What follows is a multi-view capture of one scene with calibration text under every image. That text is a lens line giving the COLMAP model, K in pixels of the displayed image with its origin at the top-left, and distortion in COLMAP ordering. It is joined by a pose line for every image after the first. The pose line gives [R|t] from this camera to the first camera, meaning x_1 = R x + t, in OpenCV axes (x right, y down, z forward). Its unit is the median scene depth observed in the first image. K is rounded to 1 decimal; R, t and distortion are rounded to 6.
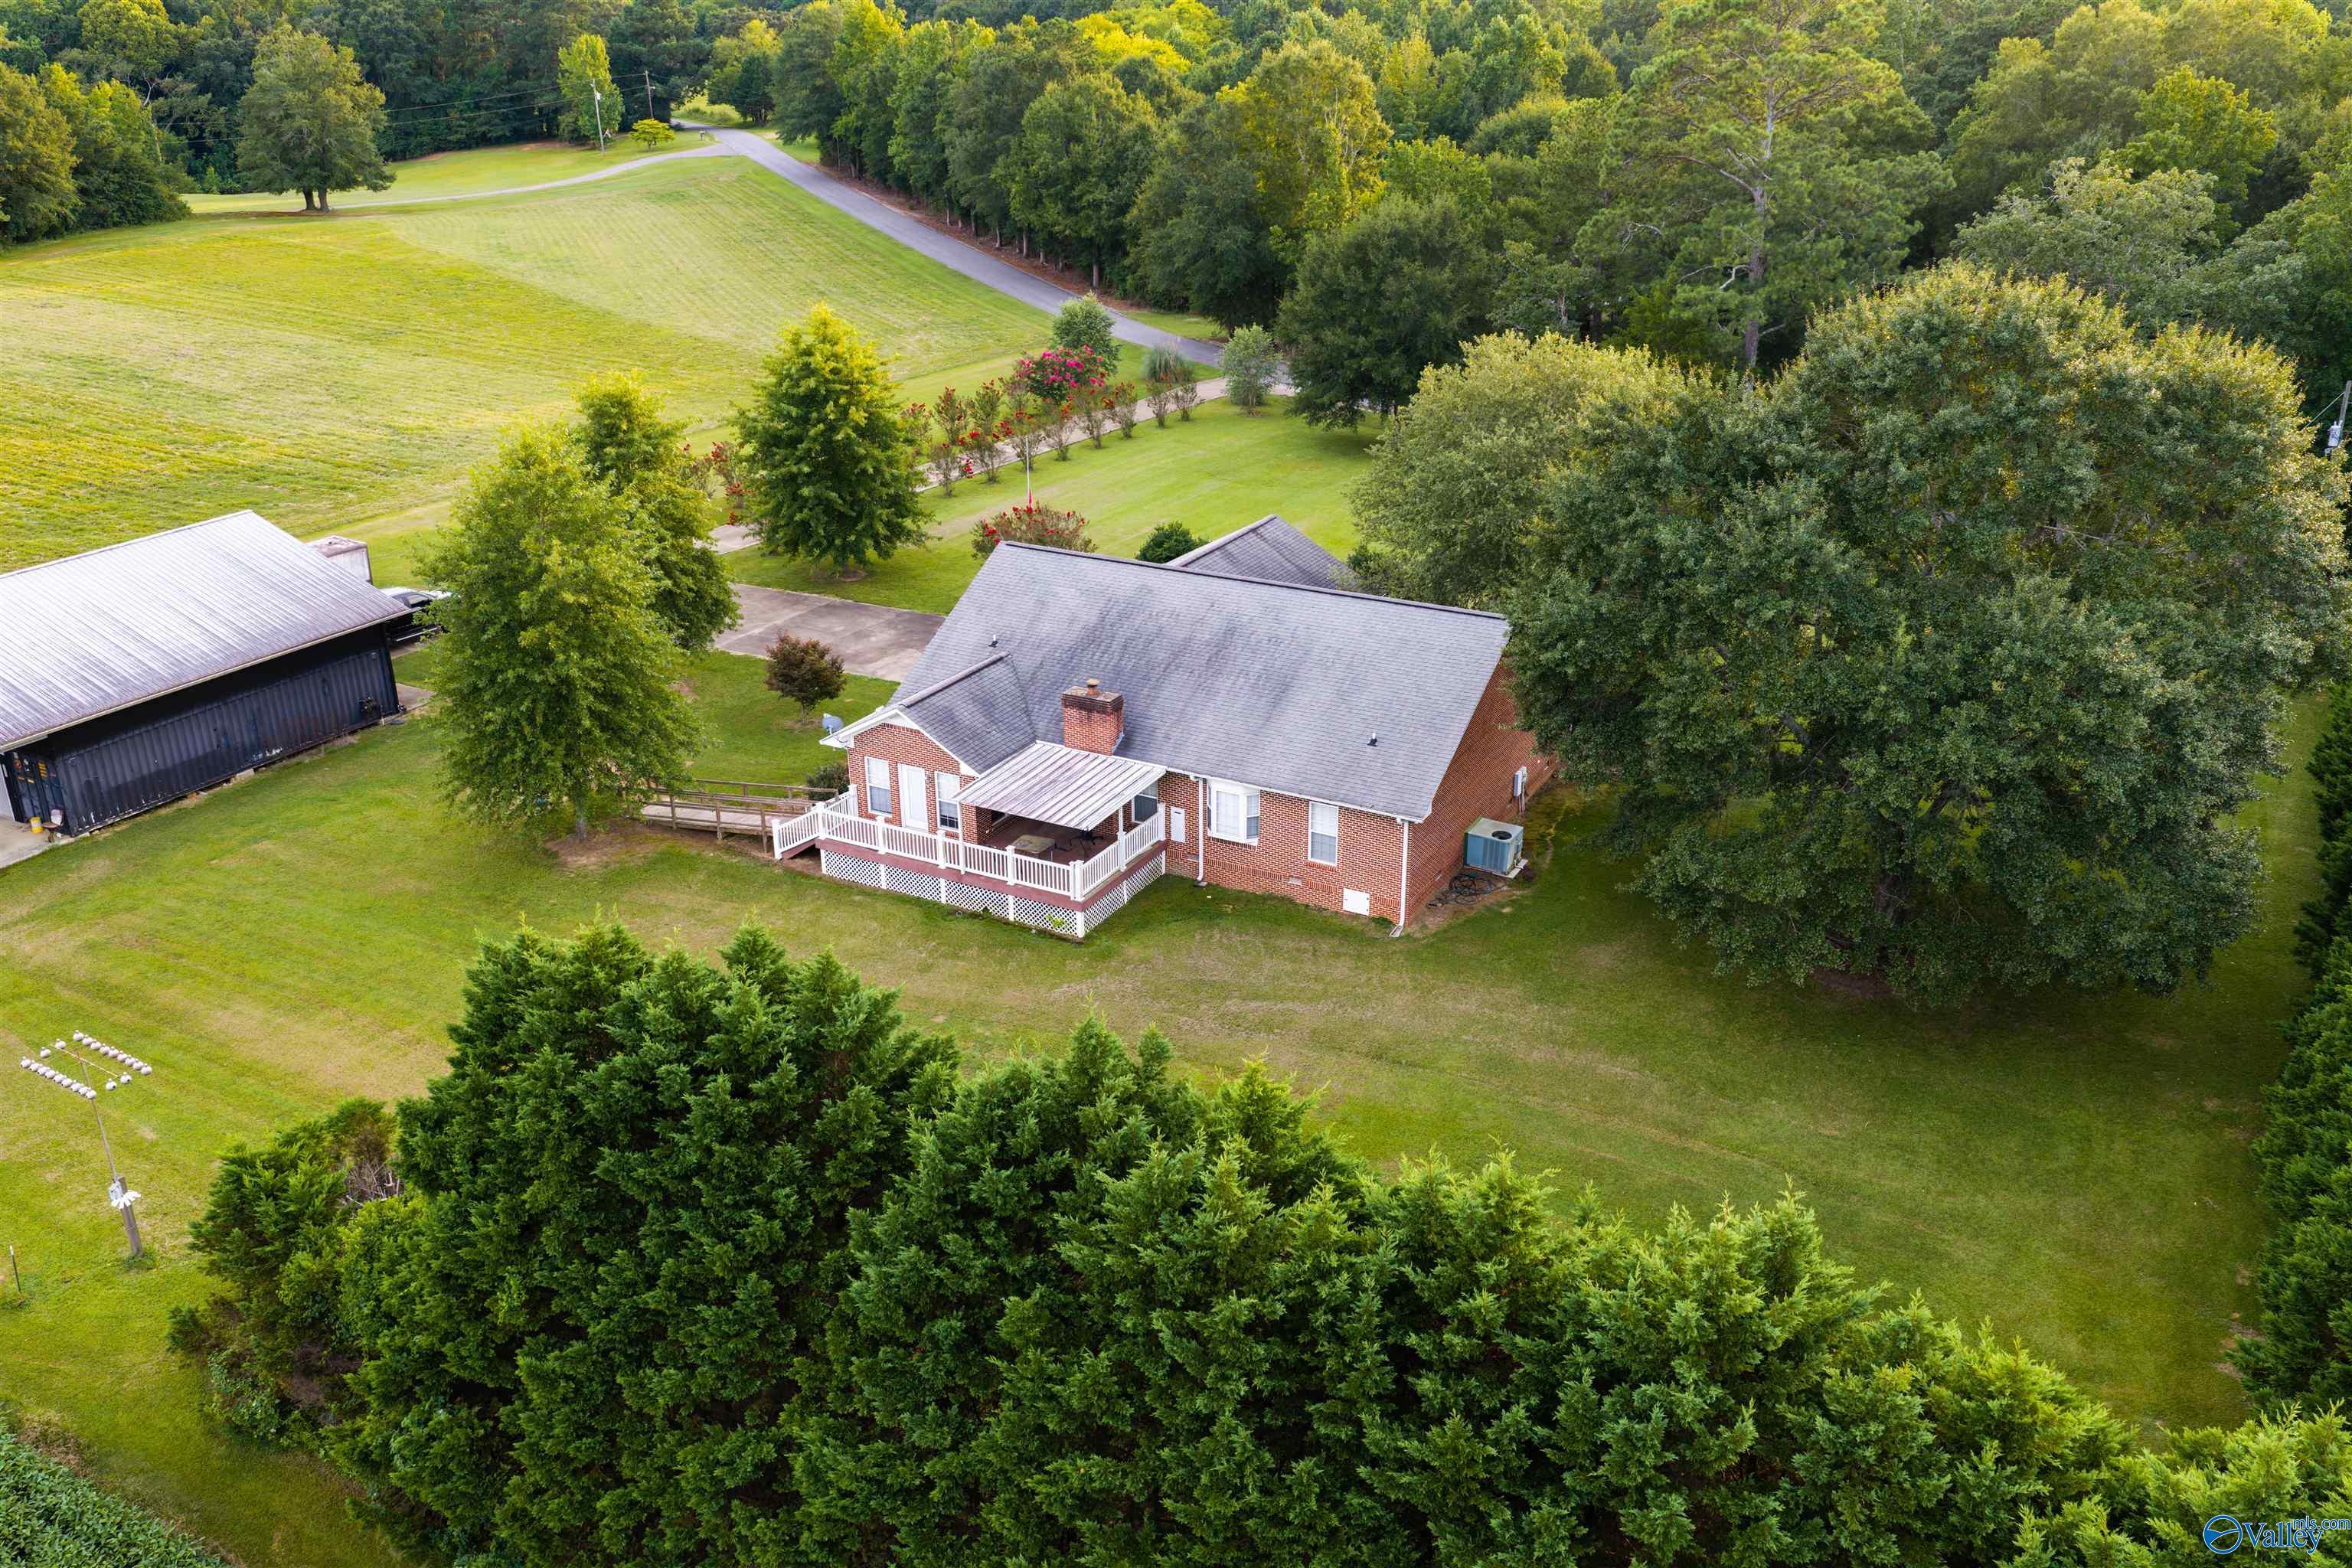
lens RADIAL K [[1926.1, 0, 1176.2], [0, 1926.1, 783.6], [0, 0, 1]] dist [0.035241, -0.045272]
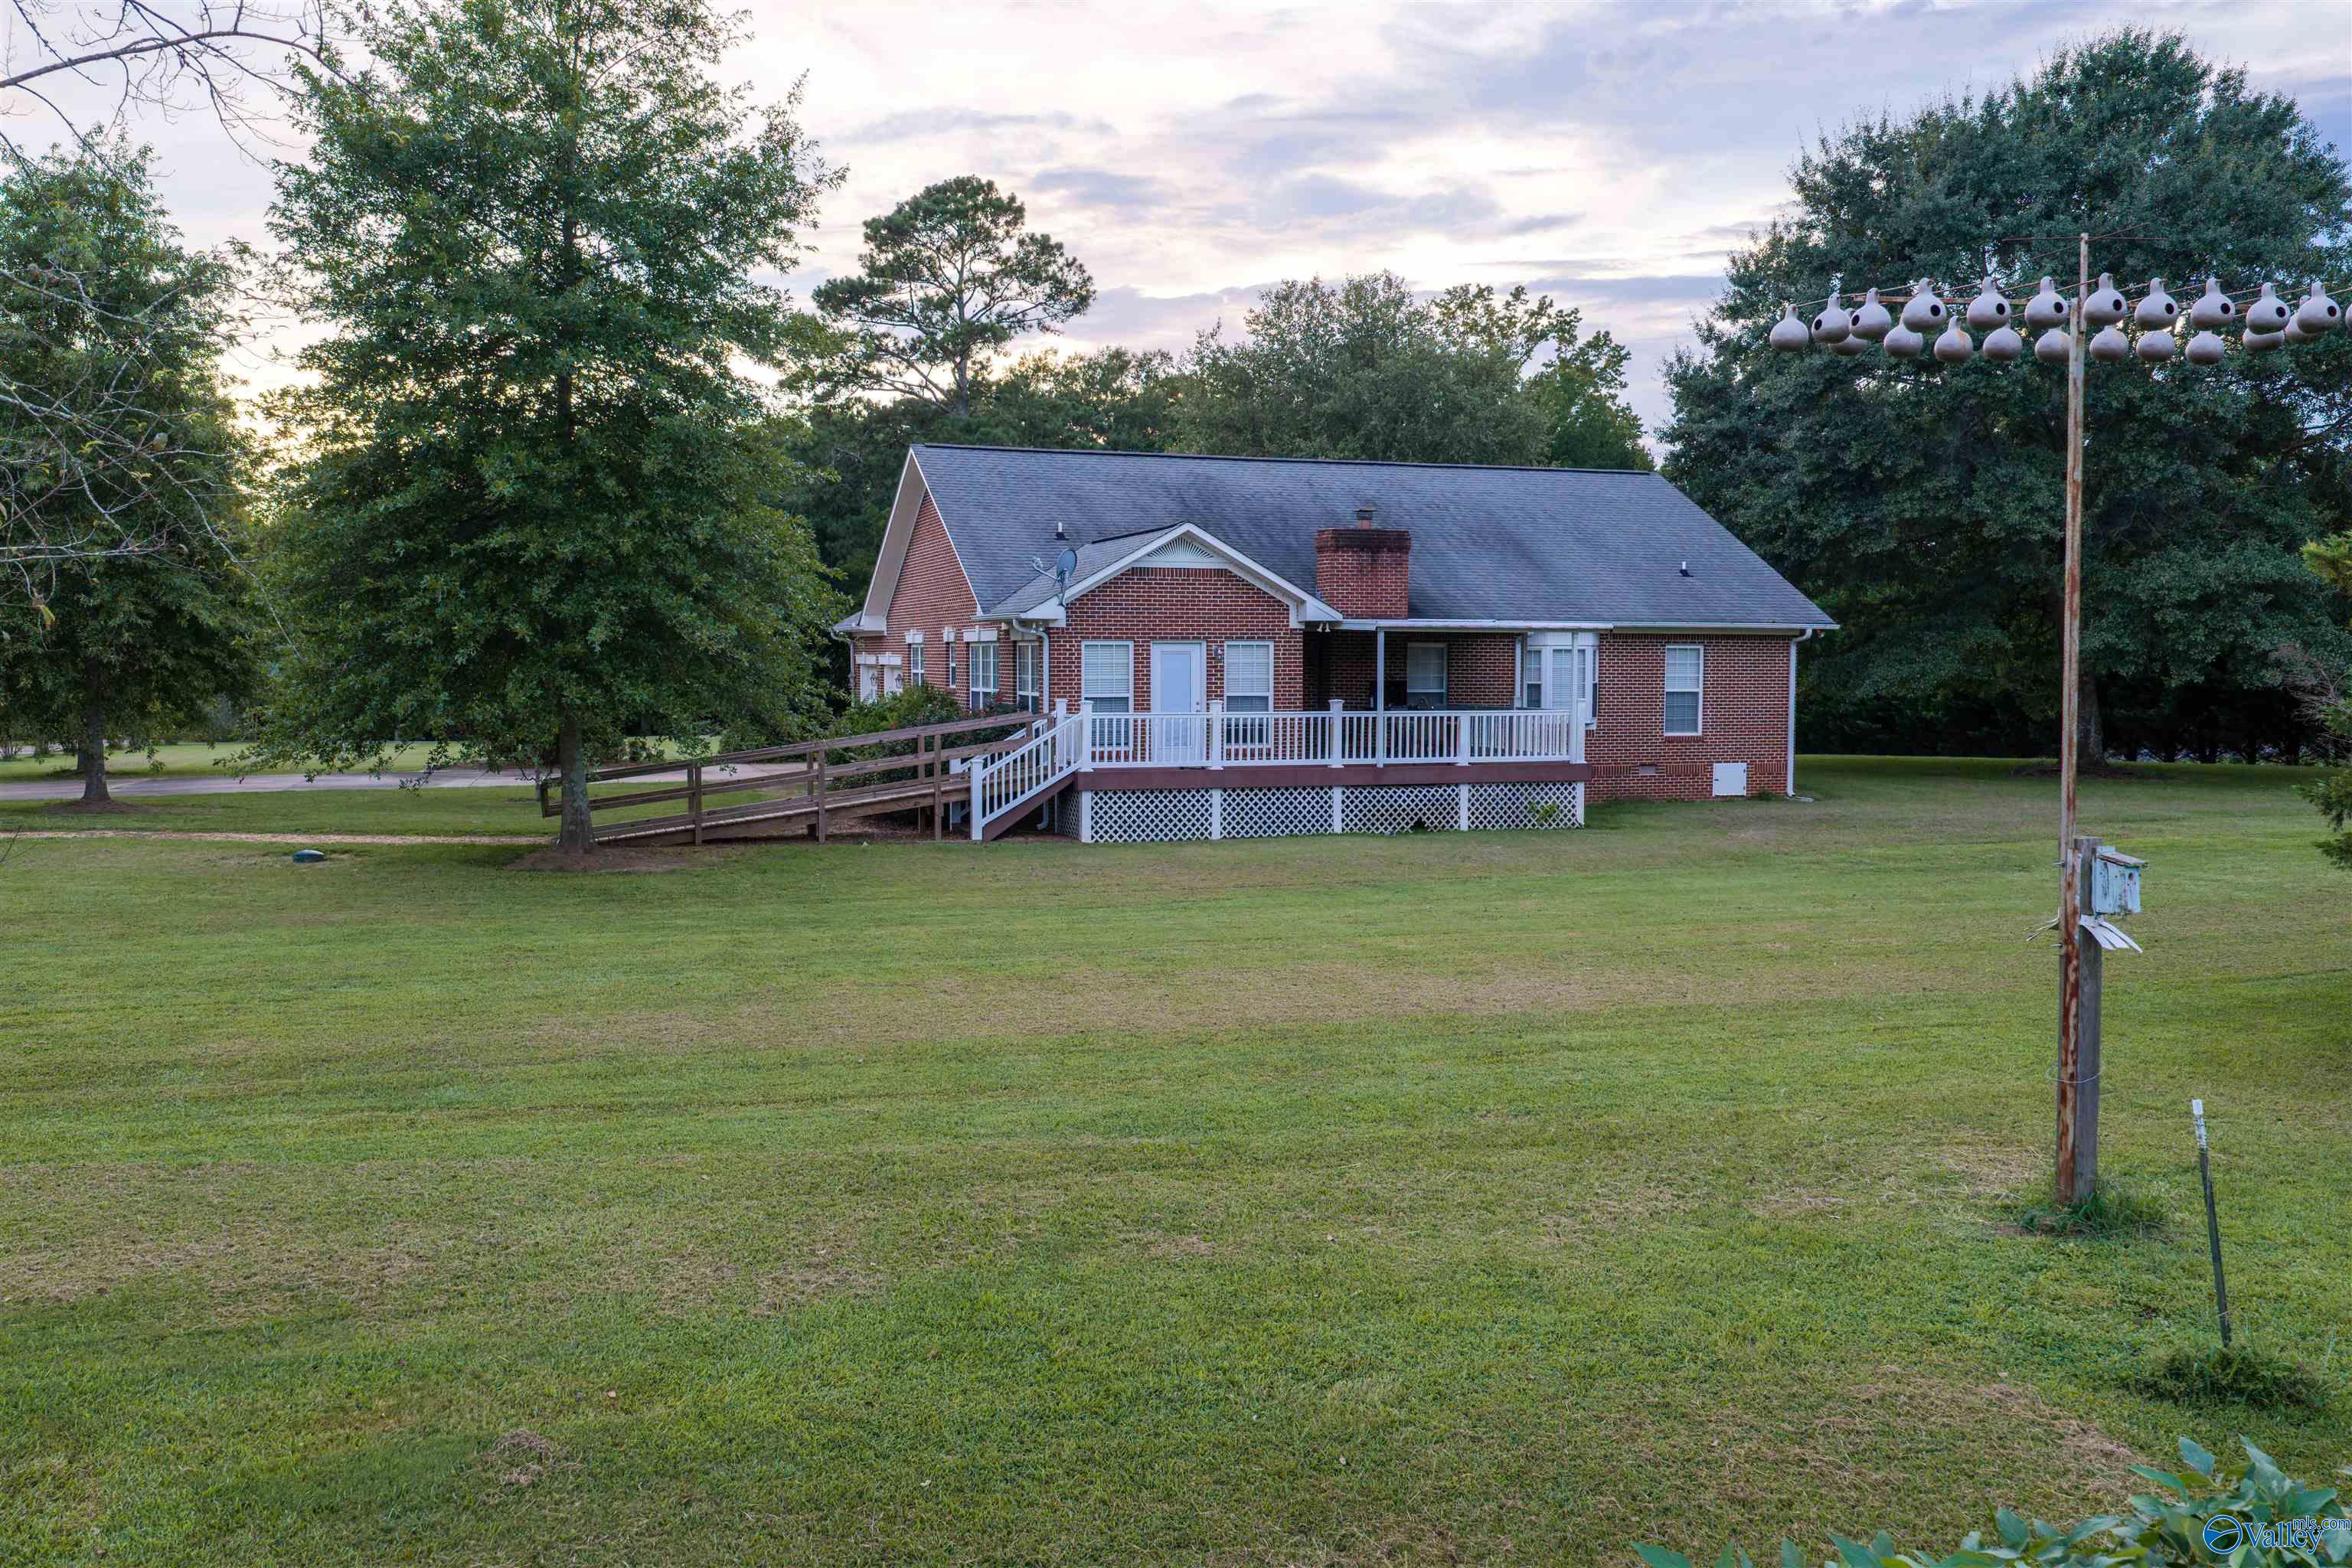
lens RADIAL K [[1926.1, 0, 1175.9], [0, 1926.1, 781.6], [0, 0, 1]] dist [0.035241, -0.045272]
pose [[0.693610, -0.044486, 0.718976, -0.557648], [0.281960, 0.935222, -0.214147, 0.154098], [-0.662876, 0.351257, 0.661222, 0.634112]]
